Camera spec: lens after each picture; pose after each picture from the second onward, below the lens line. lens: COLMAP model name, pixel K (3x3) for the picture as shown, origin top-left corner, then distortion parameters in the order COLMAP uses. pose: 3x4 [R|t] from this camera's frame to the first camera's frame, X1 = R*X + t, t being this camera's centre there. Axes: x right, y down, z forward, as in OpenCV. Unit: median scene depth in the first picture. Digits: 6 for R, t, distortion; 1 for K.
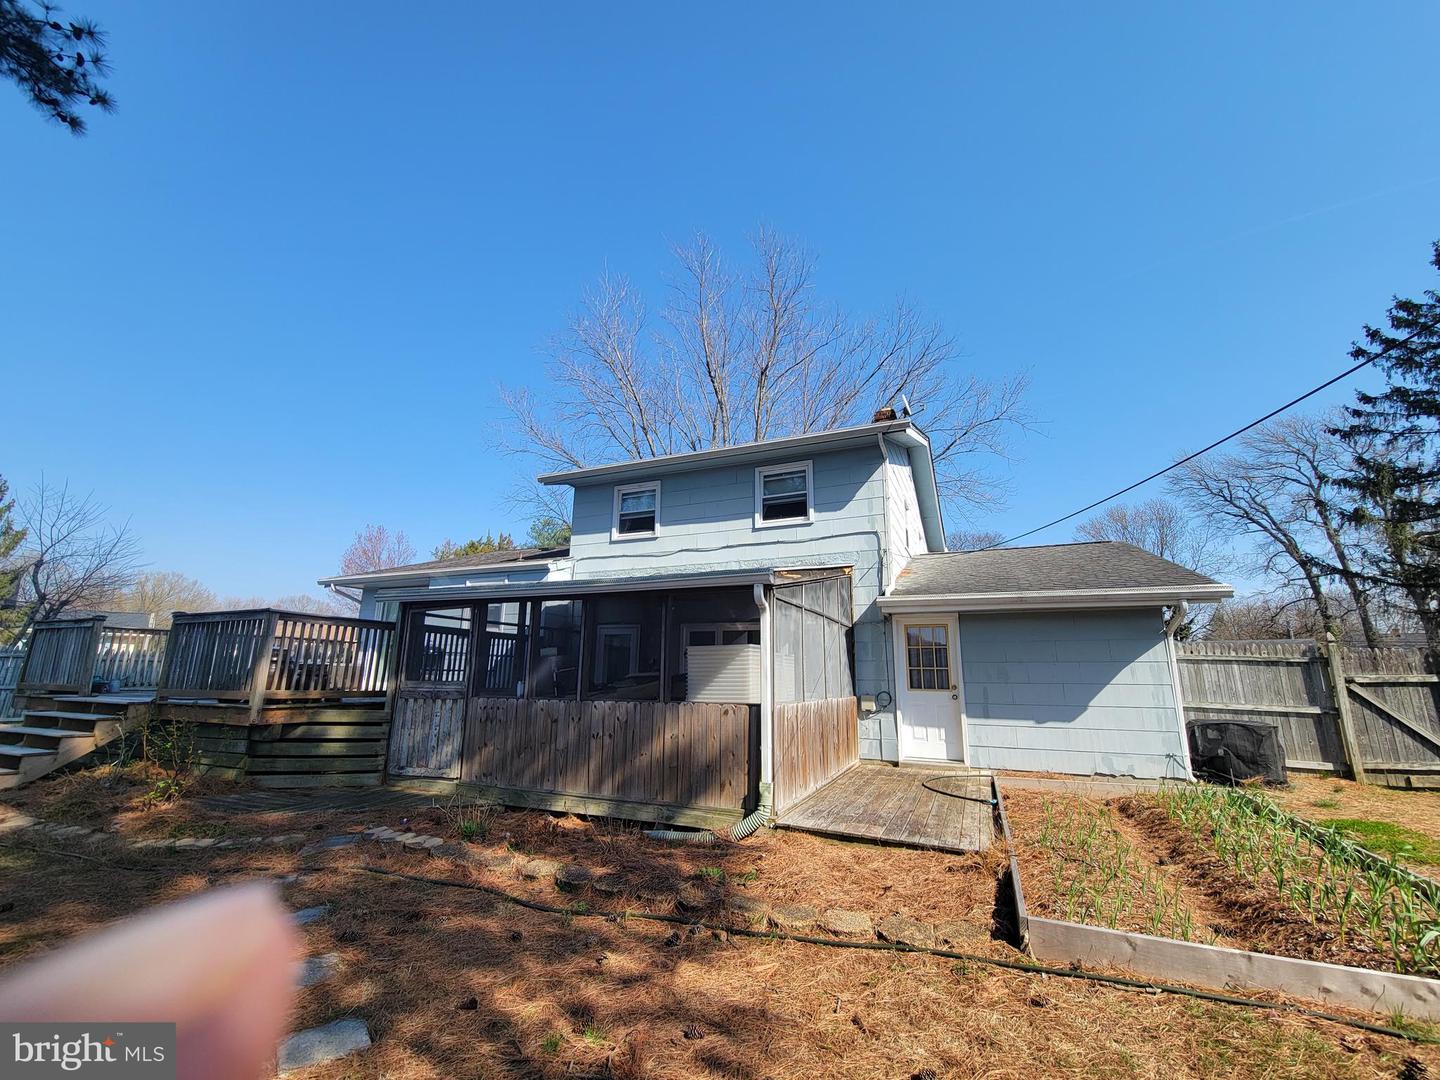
lens RADIAL K [[581.8, 0, 724.5], [0, 581.8, 546.0], [0, 0, 1]] dist [-0.000954, 0.000534]
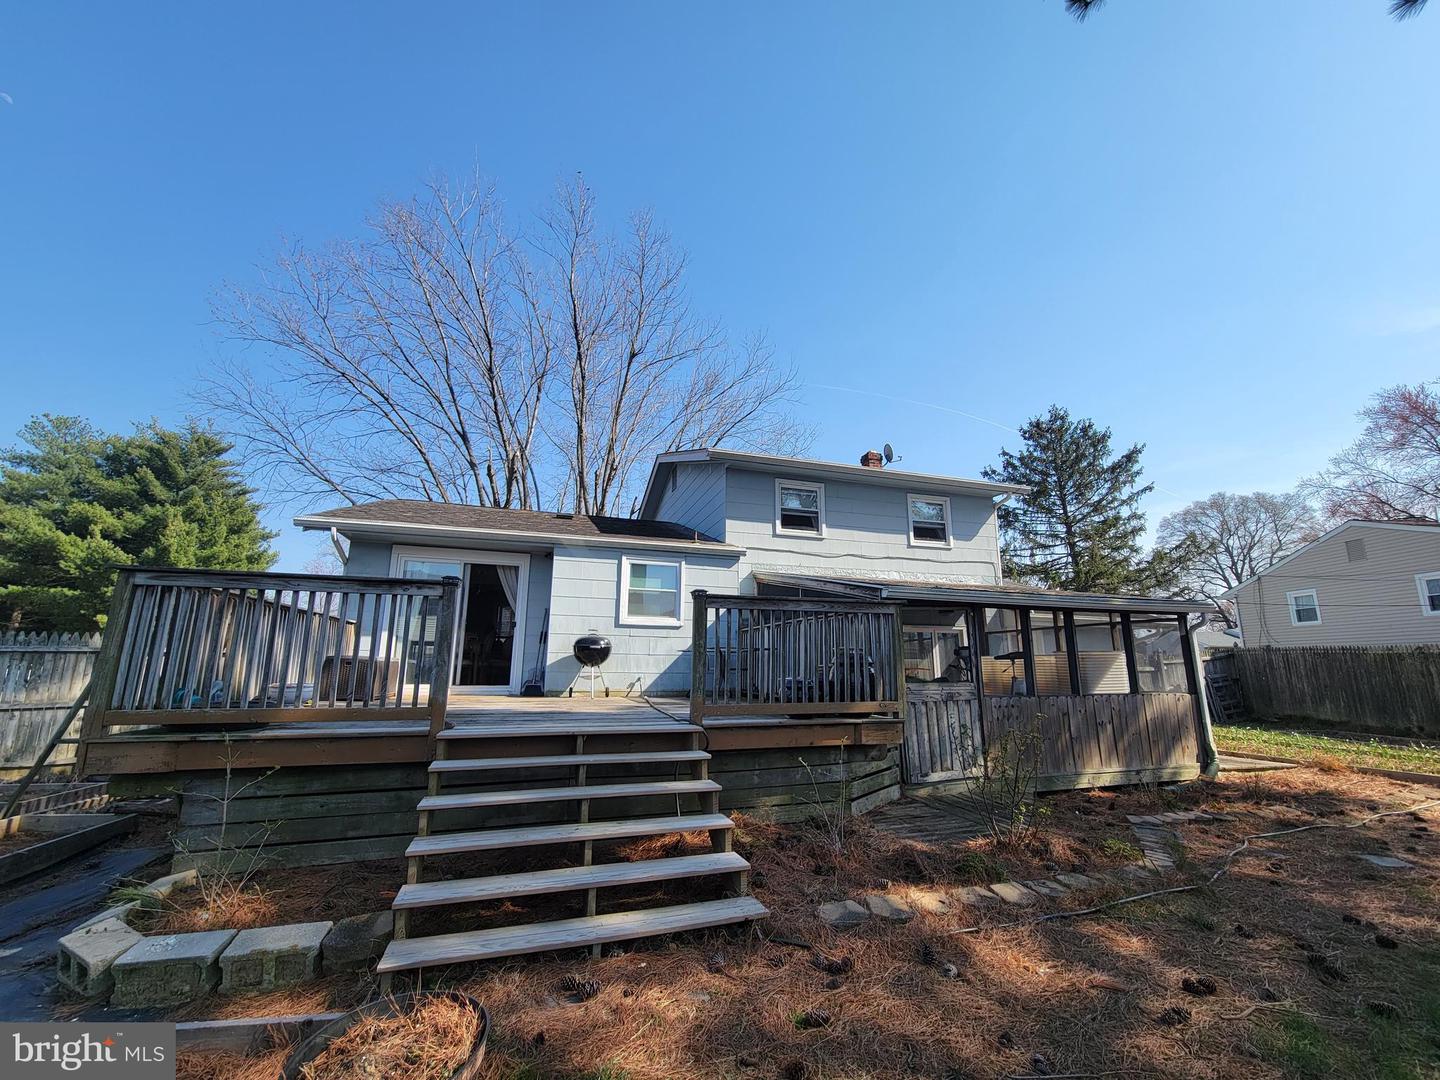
lens RADIAL K [[581.8, 0, 724.5], [0, 581.8, 546.0], [0, 0, 1]] dist [-0.000954, 0.000534]
pose [[0.752803, 0.125885, 0.646097, -1.191406], [-0.139422, 0.989766, -0.030396, 0.071274], [-0.643312, -0.067198, 0.762650, 0.419640]]
